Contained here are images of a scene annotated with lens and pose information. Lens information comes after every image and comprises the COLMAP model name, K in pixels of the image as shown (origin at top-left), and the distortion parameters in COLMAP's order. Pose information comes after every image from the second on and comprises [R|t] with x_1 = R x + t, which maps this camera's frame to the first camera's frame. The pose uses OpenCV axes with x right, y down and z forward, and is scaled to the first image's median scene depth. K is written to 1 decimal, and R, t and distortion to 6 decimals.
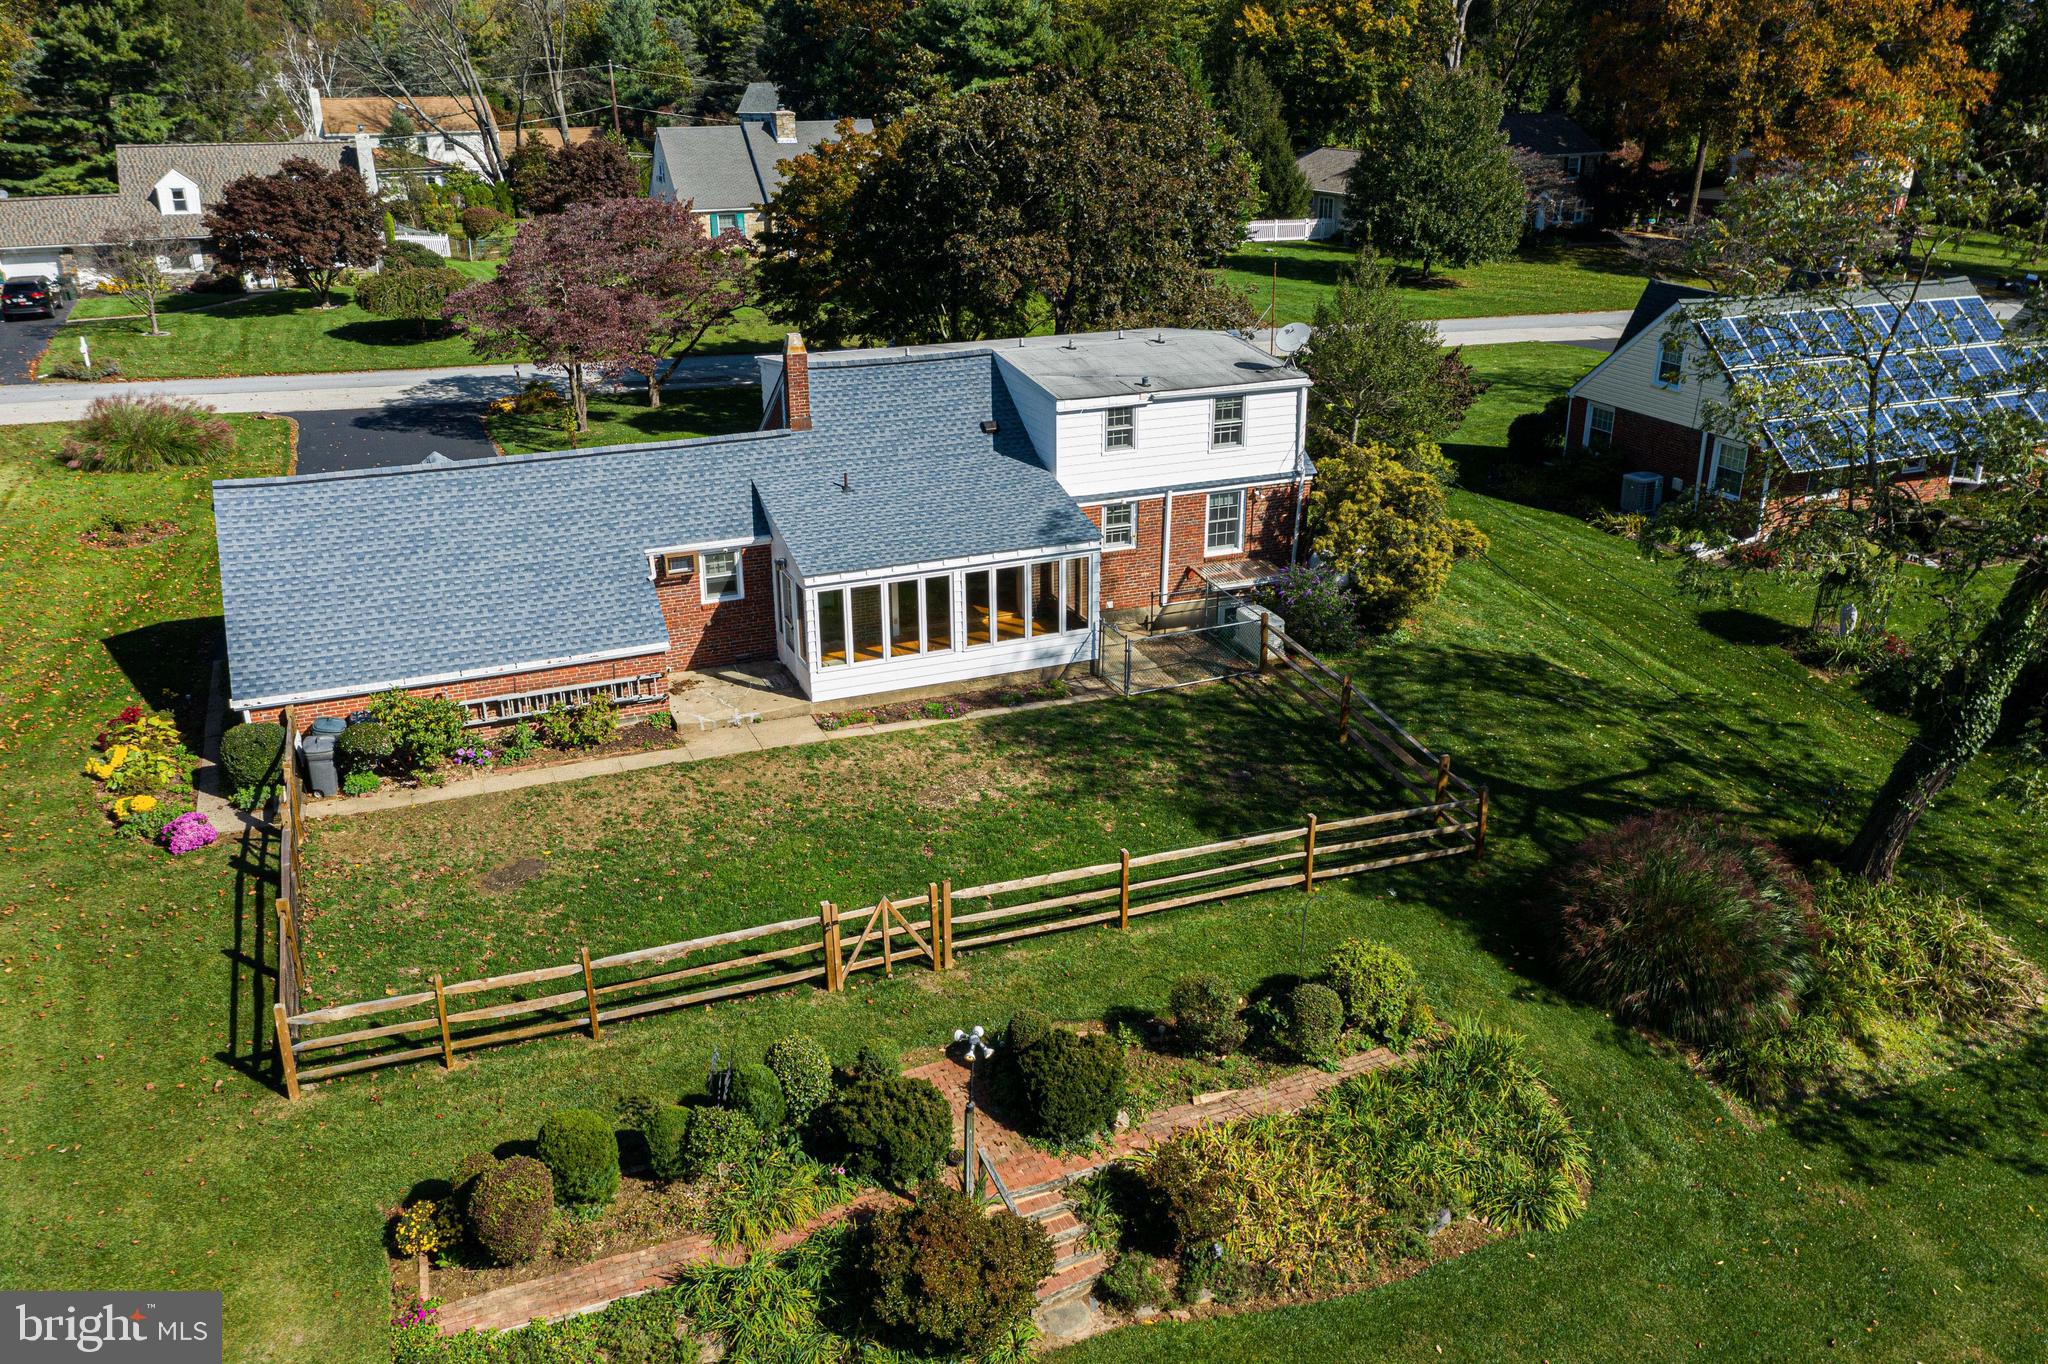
lens RADIAL K [[1621.7, 0, 1015.9], [0, 1621.7, 675.3], [0, 0, 1]] dist [-0.012902, 0.046081]
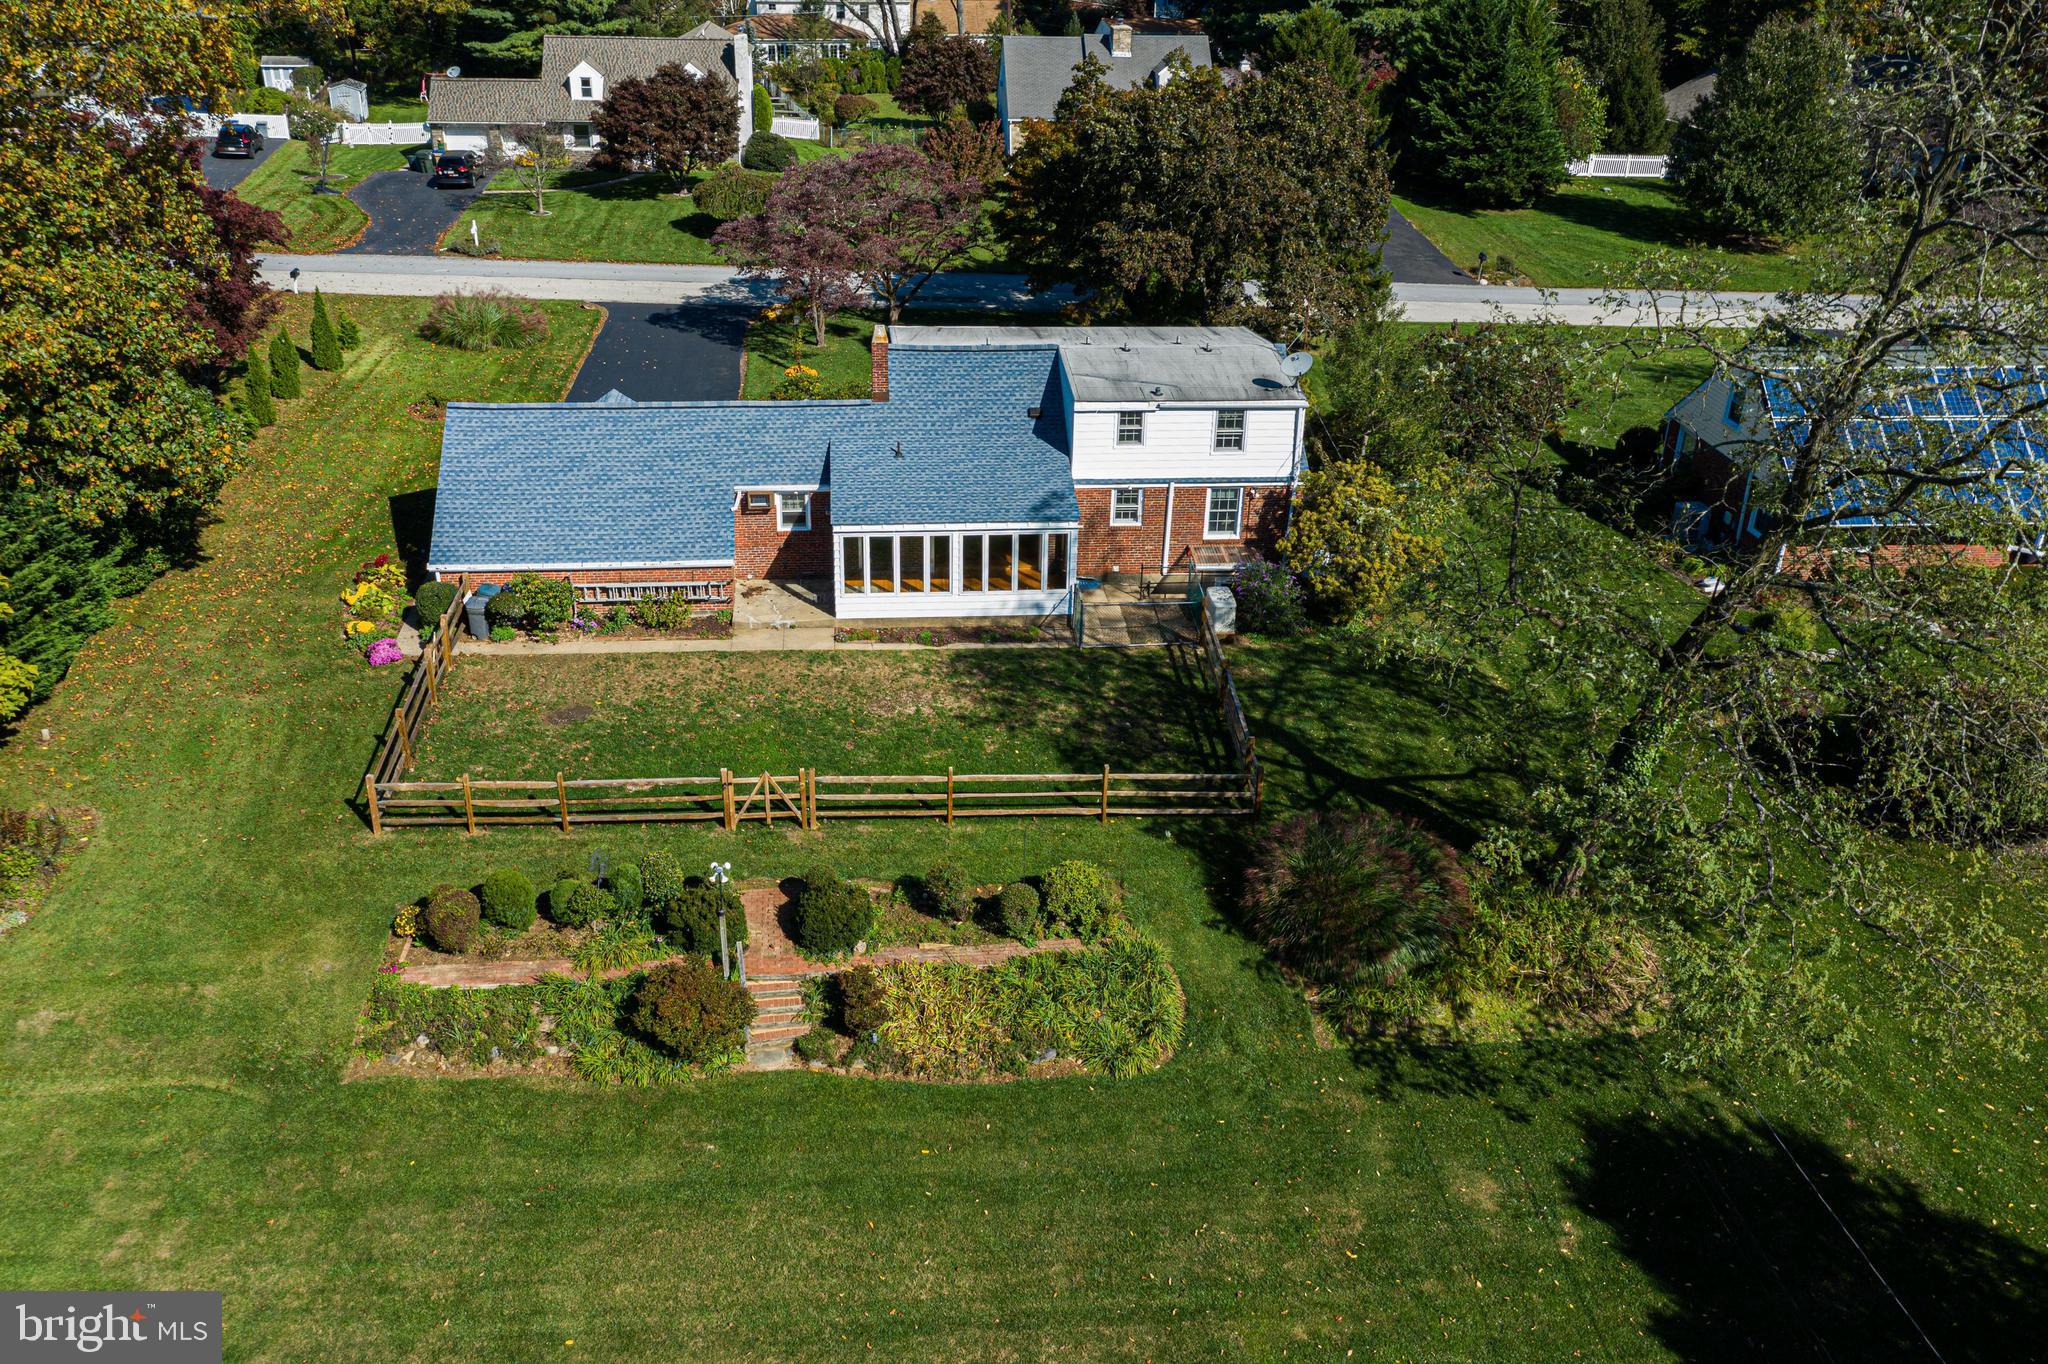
lens RADIAL K [[1687.5, 0, 1013.8], [0, 1687.5, 672.0], [0, 0, 1]] dist [-0.013337, 0.055566]
pose [[0.956718, 0.151444, -0.248507, 0.369650], [-0.130753, 0.986574, 0.097855, -0.096159], [0.259990, -0.061126, 0.963675, -0.291507]]
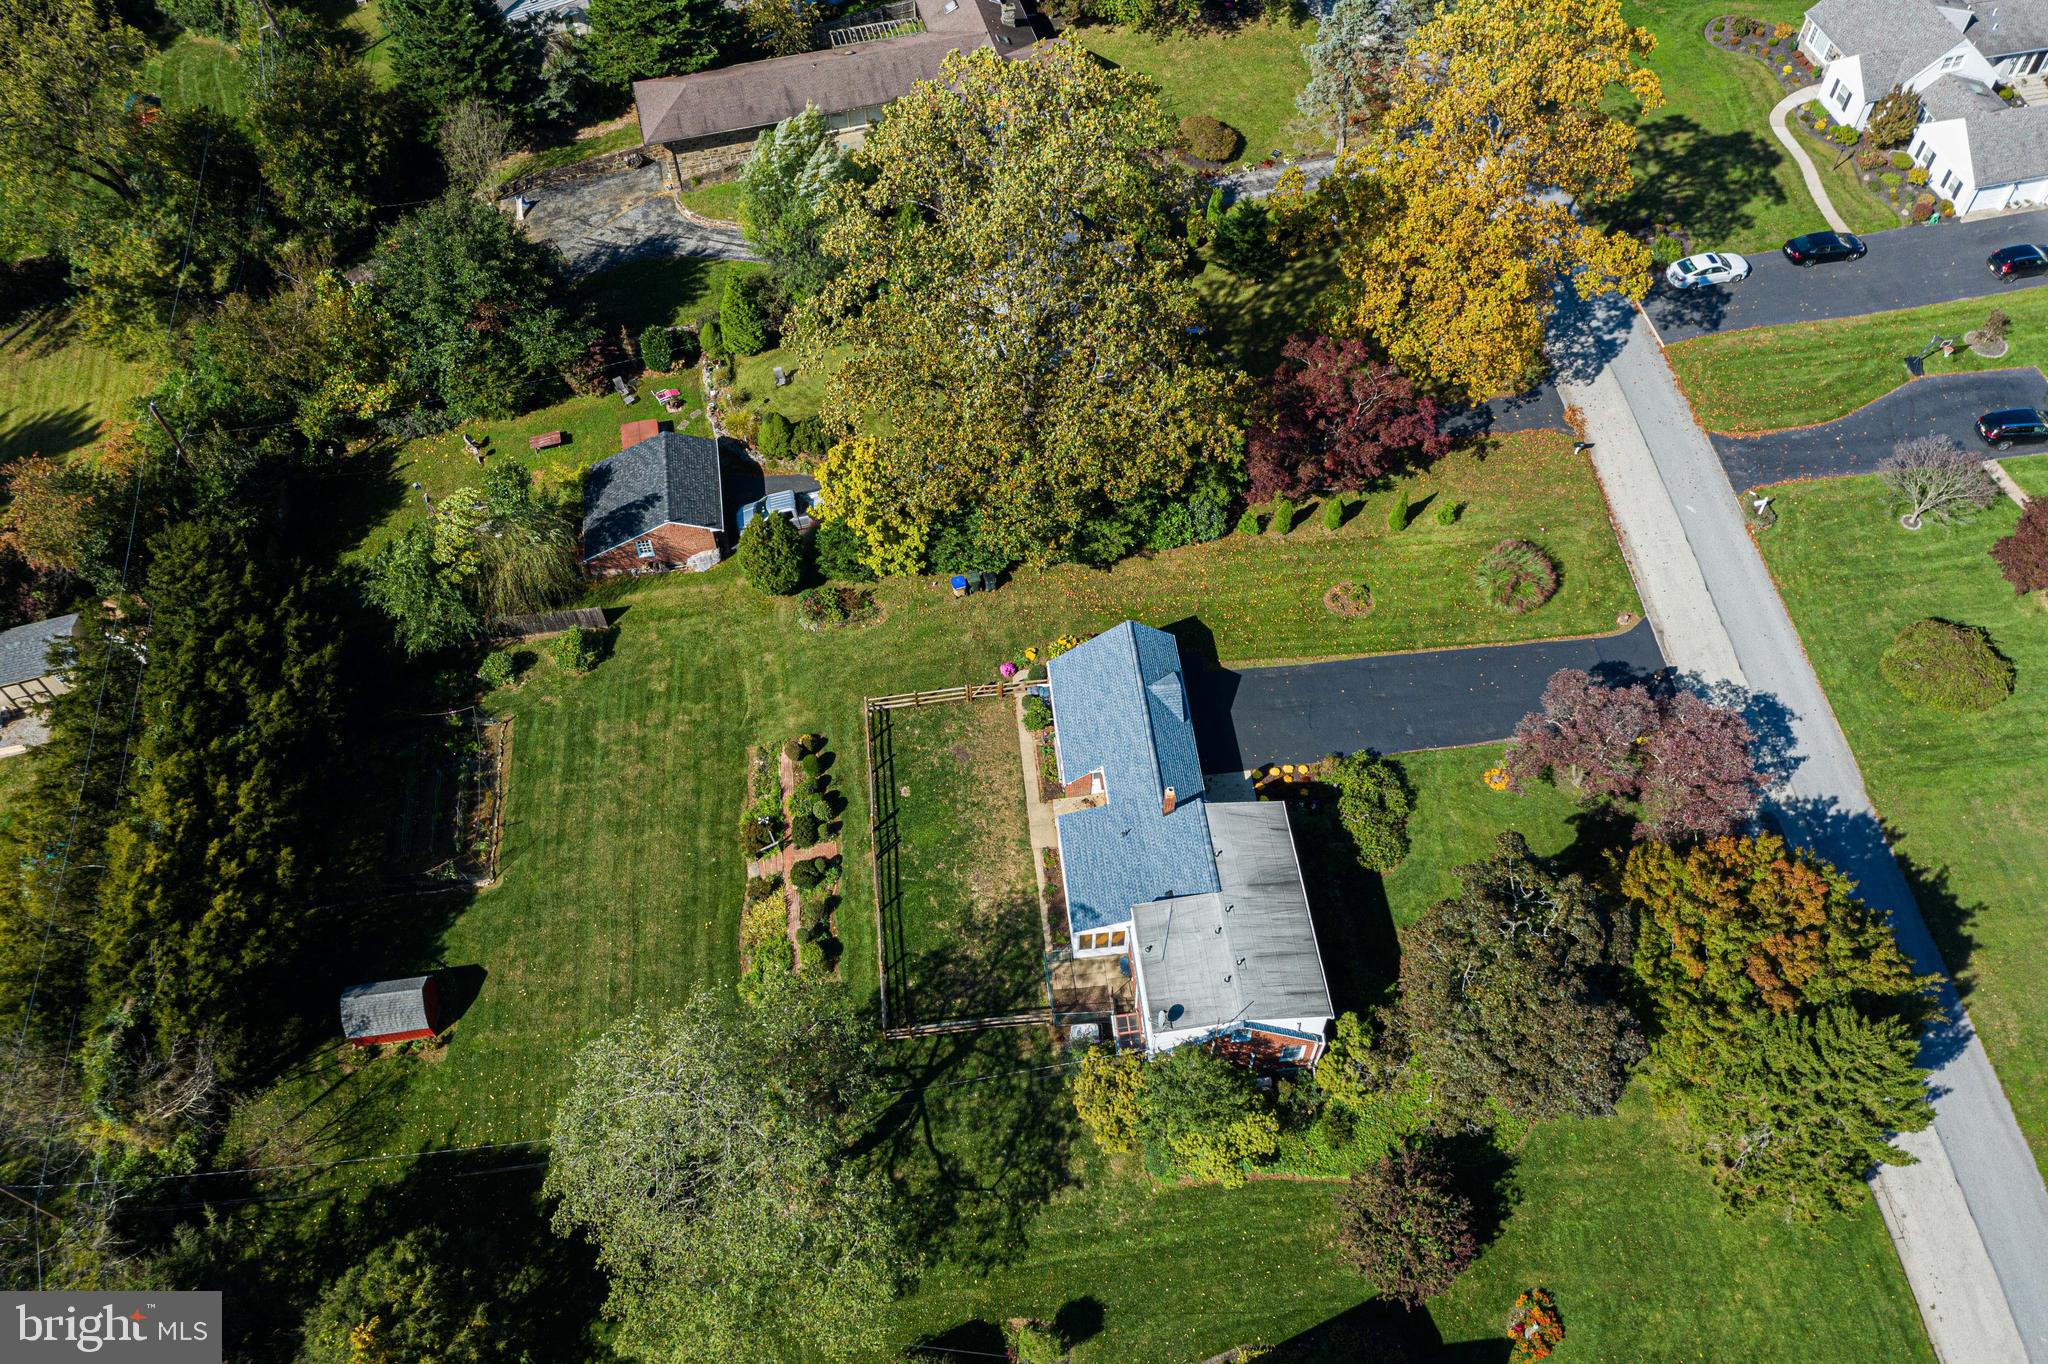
lens RADIAL K [[1621.7, 0, 1015.9], [0, 1621.7, 675.3], [0, 0, 1]] dist [-0.012902, 0.046081]
pose [[-0.282615, 0.780592, -0.557498, 1.127409], [-0.333625, 0.464917, 0.820089, -2.217389], [0.899346, 0.417765, 0.129033, 0.520726]]
